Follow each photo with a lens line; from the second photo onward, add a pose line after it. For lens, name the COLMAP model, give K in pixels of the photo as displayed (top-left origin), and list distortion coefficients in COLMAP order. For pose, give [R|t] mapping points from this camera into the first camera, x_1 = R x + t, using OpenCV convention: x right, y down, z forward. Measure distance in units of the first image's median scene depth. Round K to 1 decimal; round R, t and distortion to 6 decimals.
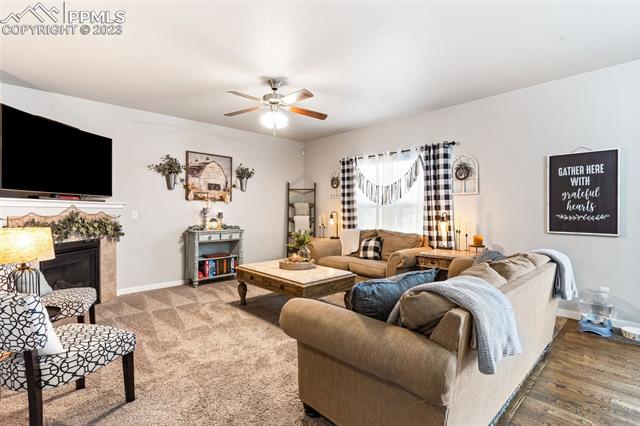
lens RADIAL K [[305.1, 0, 319.0], [0, 305.1, 212.8], [0, 0, 1]] dist [0.003934, -0.000480]
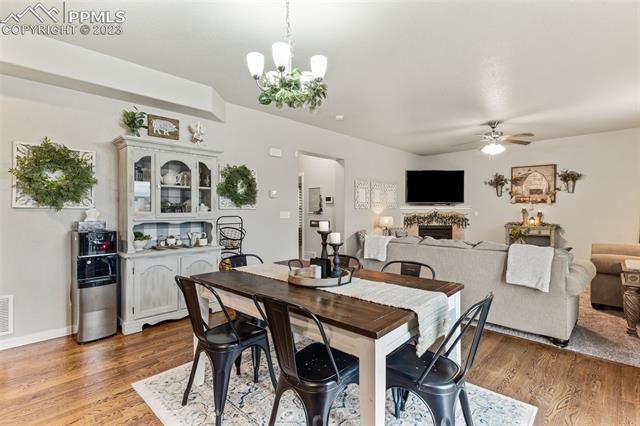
lens RADIAL K [[305.1, 0, 320.2], [0, 305.1, 213.9], [0, 0, 1]] dist [0.003934, -0.000480]
pose [[0.036343, 0.009771, -0.999292, 0.893745], [-0.008784, 0.999917, 0.009457, 0.001449], [0.999301, 0.008434, 0.036426, 0.083719]]
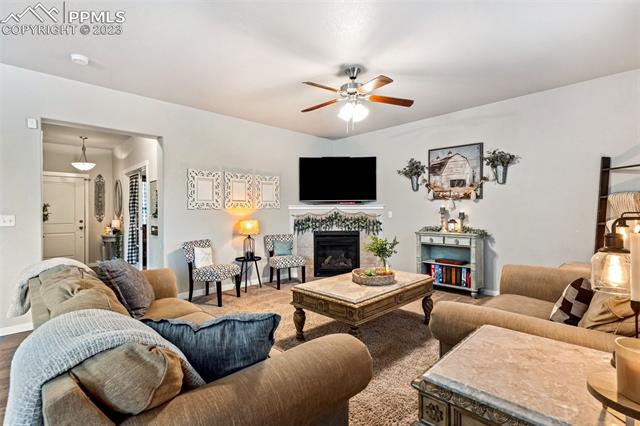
lens RADIAL K [[305.1, 0, 320.7], [0, 305.1, 213.2], [0, 0, 1]] dist [0.003934, -0.000480]
pose [[0.022629, 0.006855, -0.999720, 0.532199], [-0.001197, 0.999976, 0.006829, -0.004933], [0.999743, 0.001042, 0.022636, 0.610882]]
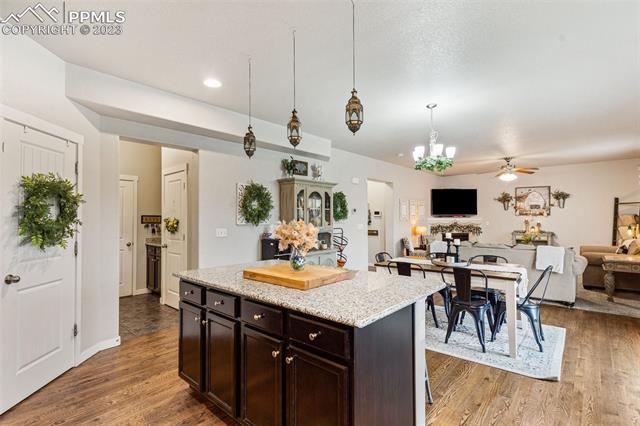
lens RADIAL K [[305.1, 0, 319.3], [0, 305.1, 213.6], [0, 0, 1]] dist [0.003934, -0.000480]
pose [[0.081623, -0.015404, -0.996544, 1.206259], [-0.005134, 0.999861, -0.015876, -0.018431], [0.996650, 0.006412, 0.081532, -0.272590]]
